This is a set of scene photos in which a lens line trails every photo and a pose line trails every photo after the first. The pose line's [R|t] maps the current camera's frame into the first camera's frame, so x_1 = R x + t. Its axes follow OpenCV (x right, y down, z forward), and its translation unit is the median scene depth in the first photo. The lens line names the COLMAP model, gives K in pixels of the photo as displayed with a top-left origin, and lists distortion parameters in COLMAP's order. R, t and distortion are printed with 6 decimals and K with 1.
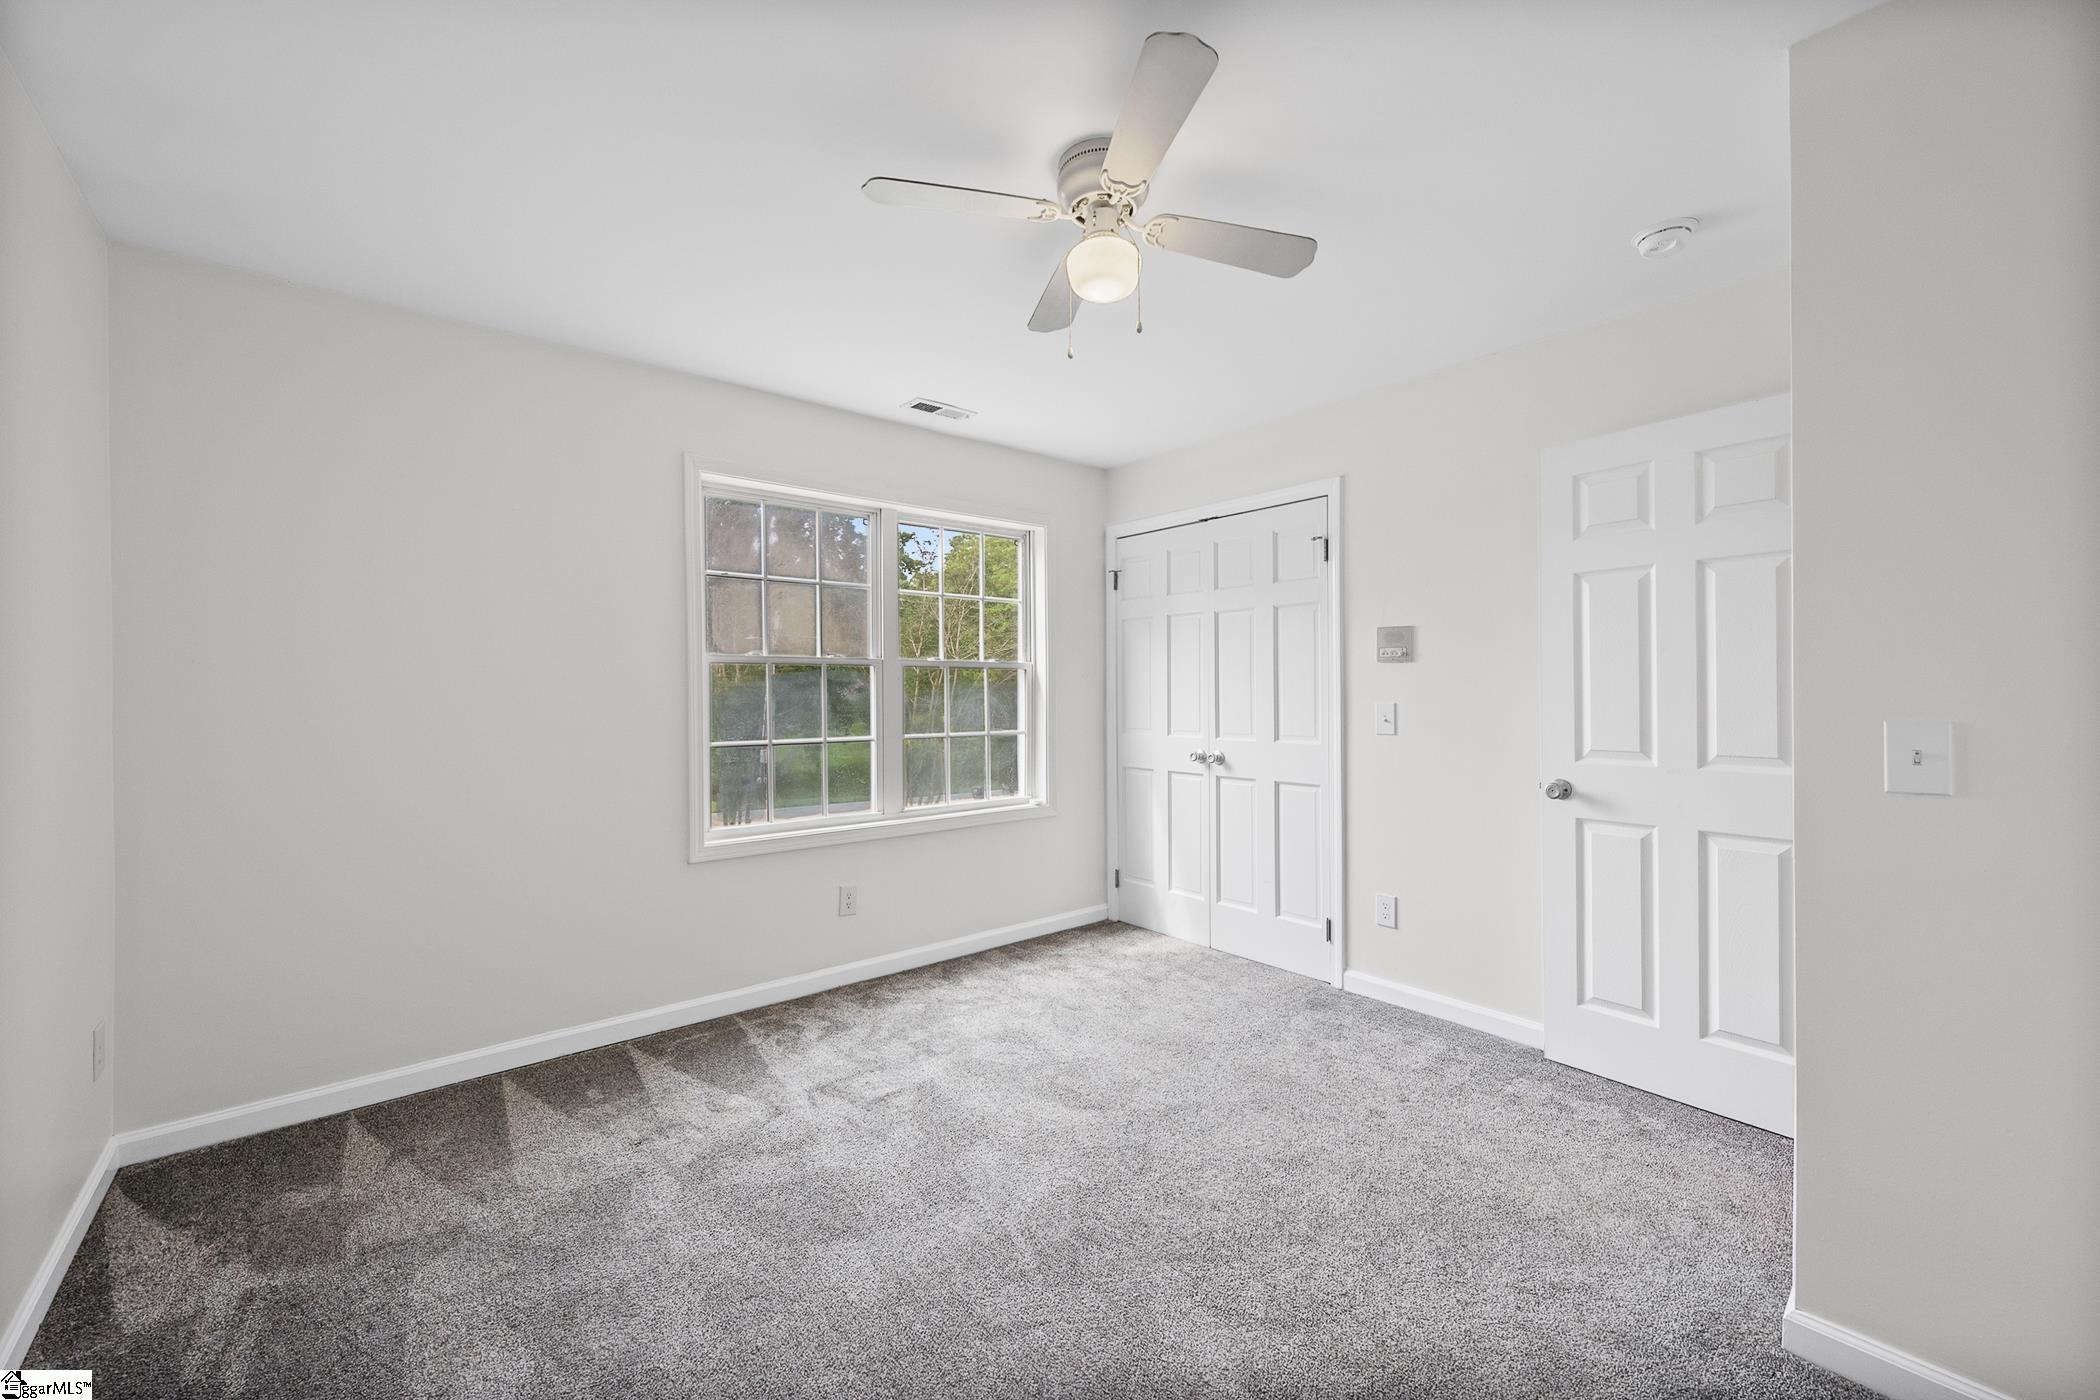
lens RADIAL K [[837.0, 0, 1050.0], [0, 837.0, 700.0], [0, 0, 1]] dist [-0.000649, 0.000083]
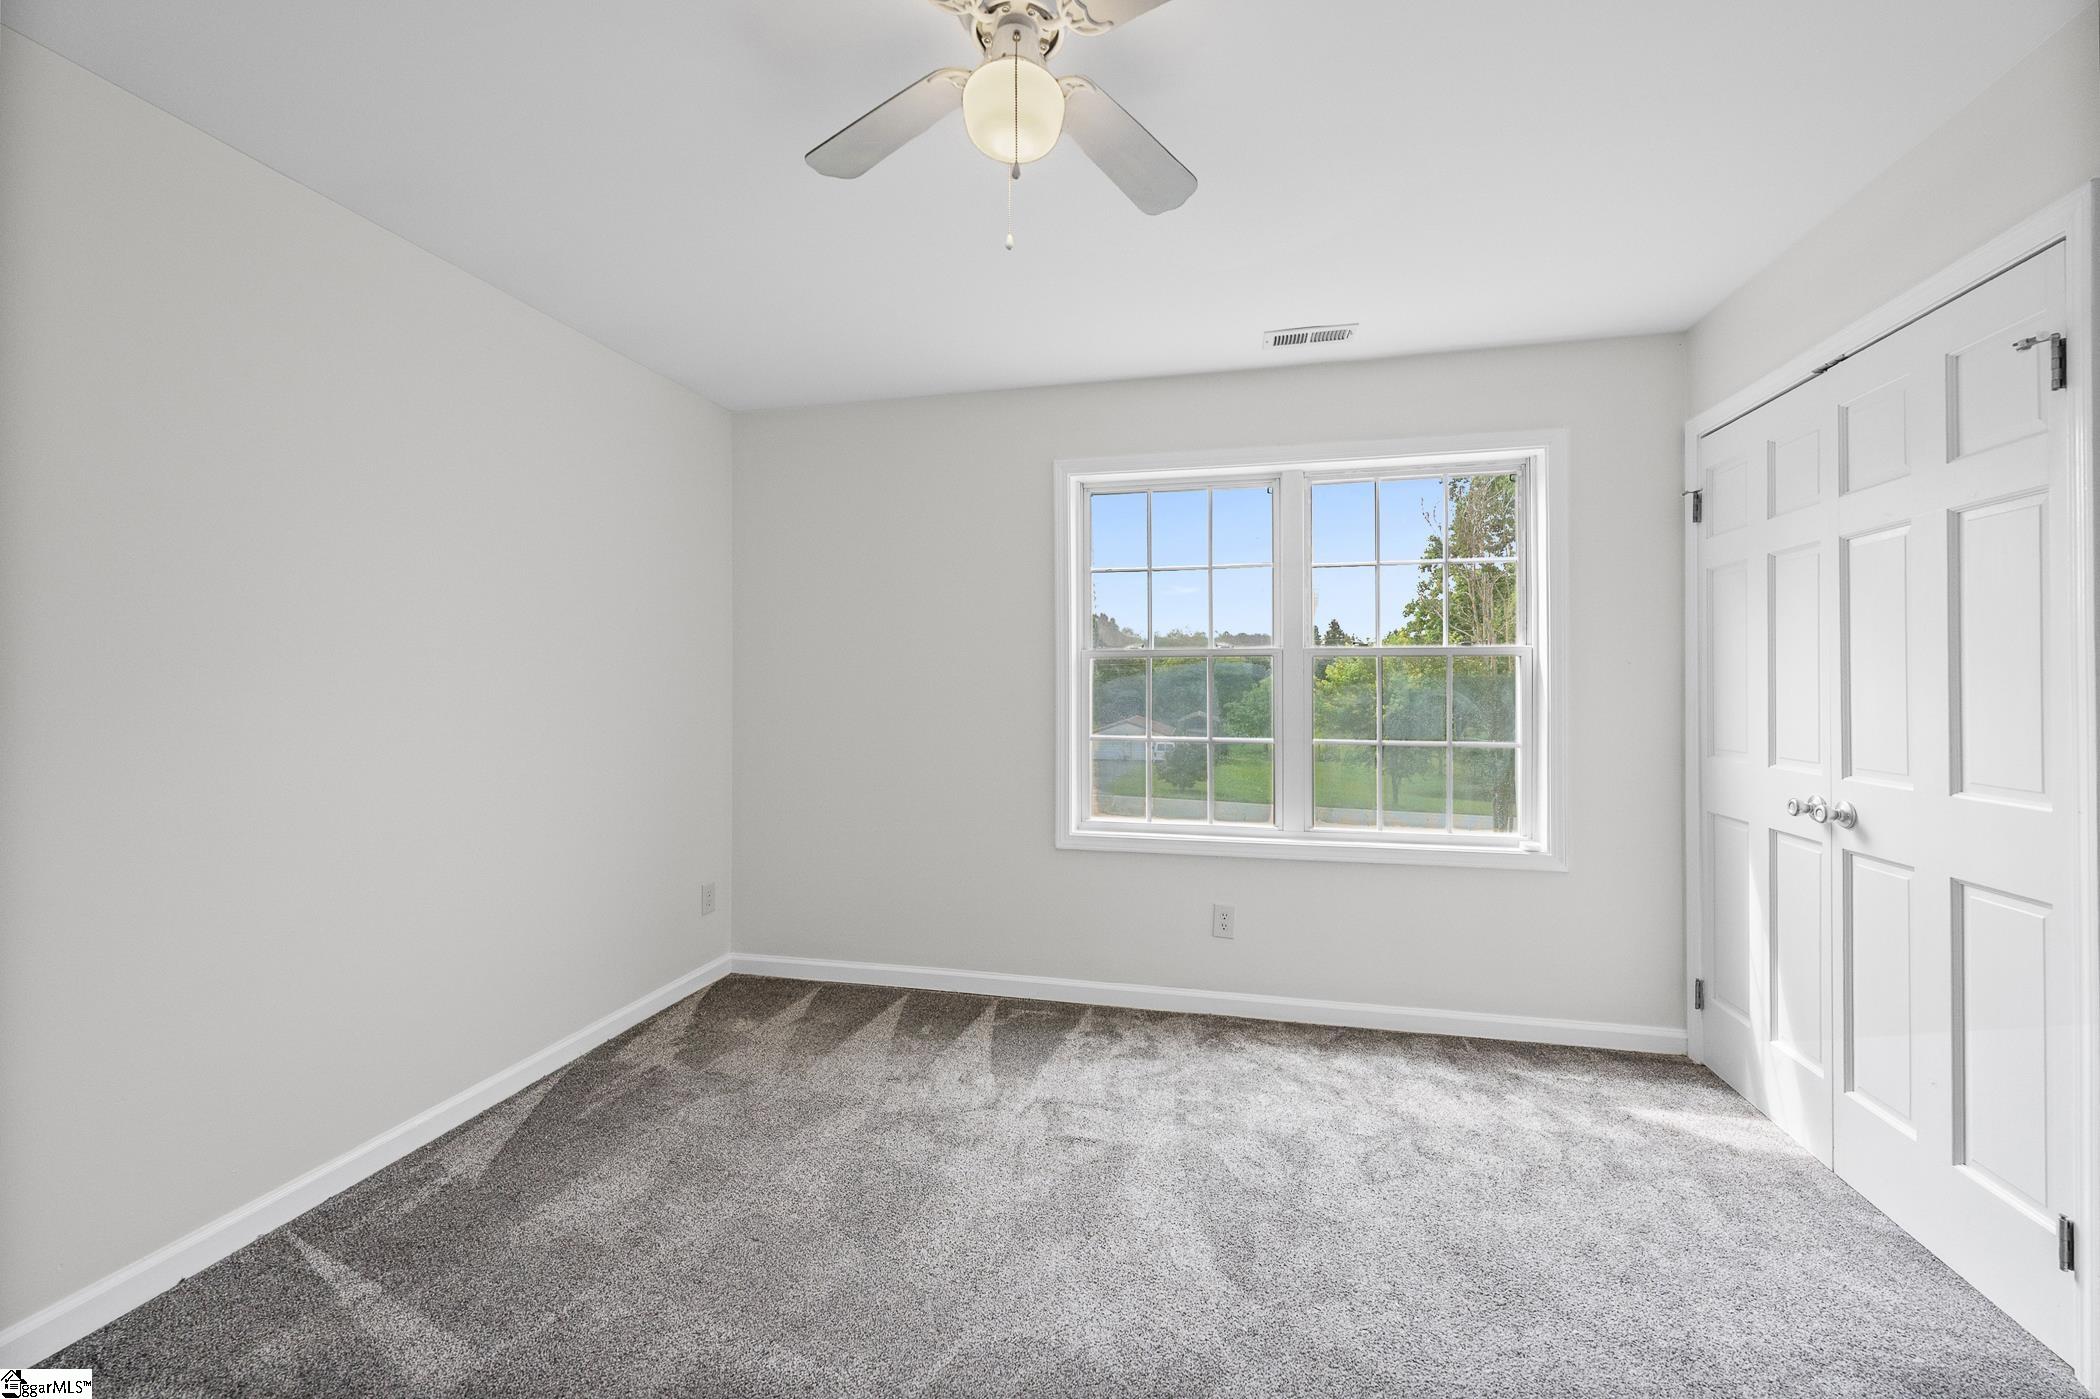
lens RADIAL K [[839.3, 0, 1051.9], [0, 839.3, 689.3], [0, 0, 1]] dist [-0.000285, -0.000241]
pose [[0.595802, 0.006148, -0.803108, 0.364913], [-0.013034, 0.999913, -0.002015, -0.002375], [0.803025, 0.011668, 0.595831, 0.320145]]
